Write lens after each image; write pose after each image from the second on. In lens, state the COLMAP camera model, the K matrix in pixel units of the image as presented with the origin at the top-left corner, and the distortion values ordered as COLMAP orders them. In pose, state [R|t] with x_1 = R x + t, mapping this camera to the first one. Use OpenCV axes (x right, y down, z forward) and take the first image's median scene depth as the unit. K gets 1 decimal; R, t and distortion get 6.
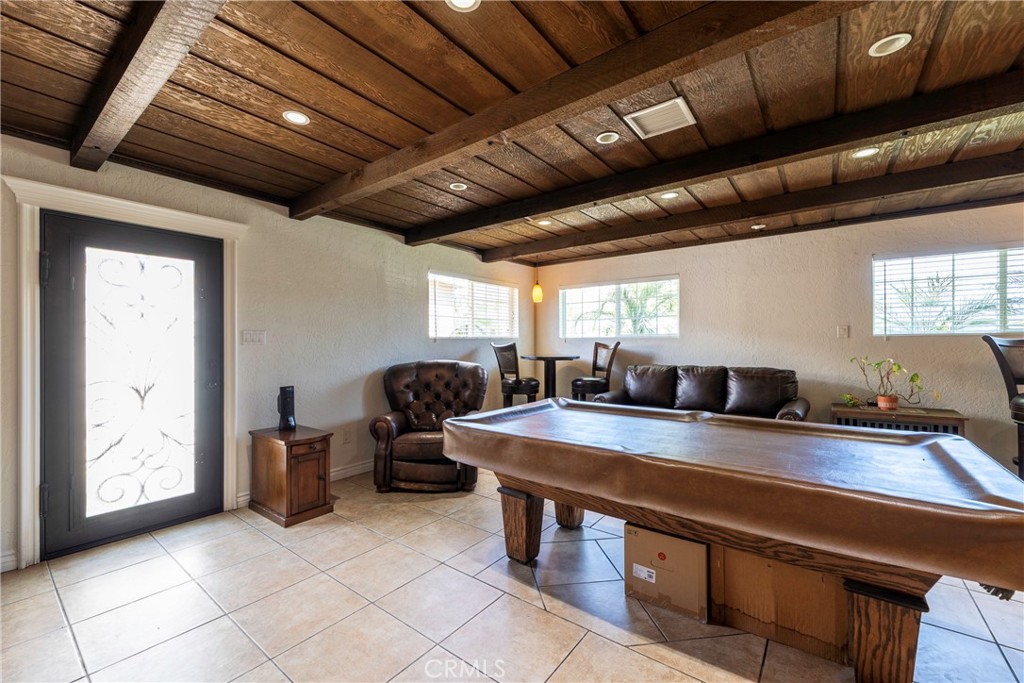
lens RADIAL K [[416.2, 0, 512.2], [0, 416.2, 344.0], [0, 0, 1]] dist [-0.000003, 0.000093]
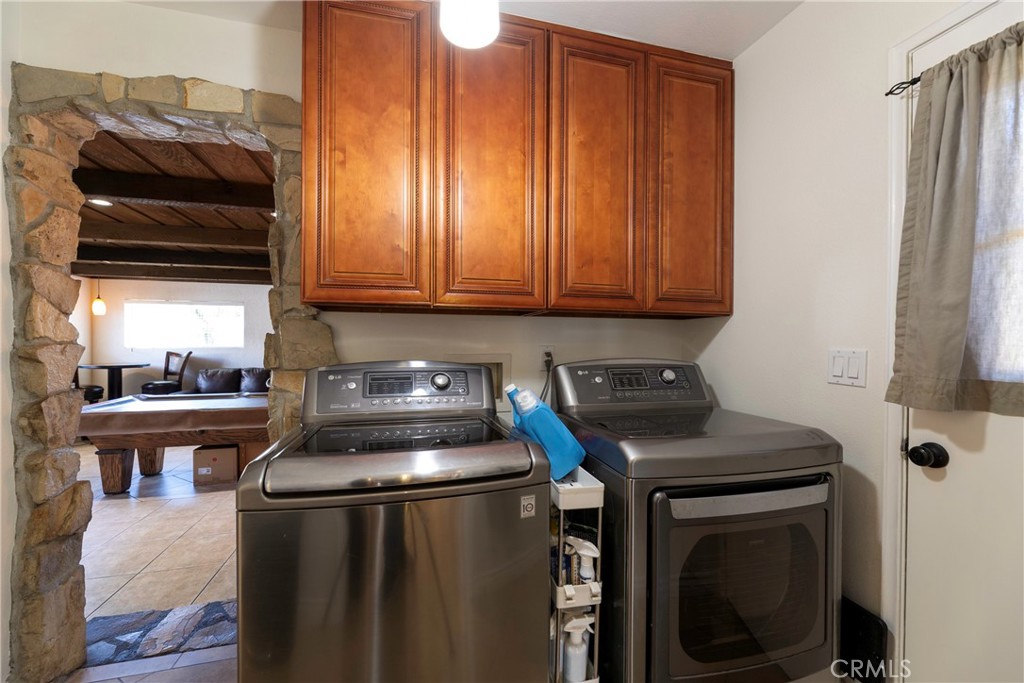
lens RADIAL K [[416.2, 0, 512.2], [0, 416.2, 344.0], [0, 0, 1]] dist [-0.000003, 0.000093]
pose [[0.617335, 0.000782, 0.786700, -0.144947], [-0.001222, 0.999999, -0.000035, -0.030287], [-0.786700, -0.000940, 0.617335, -0.583815]]
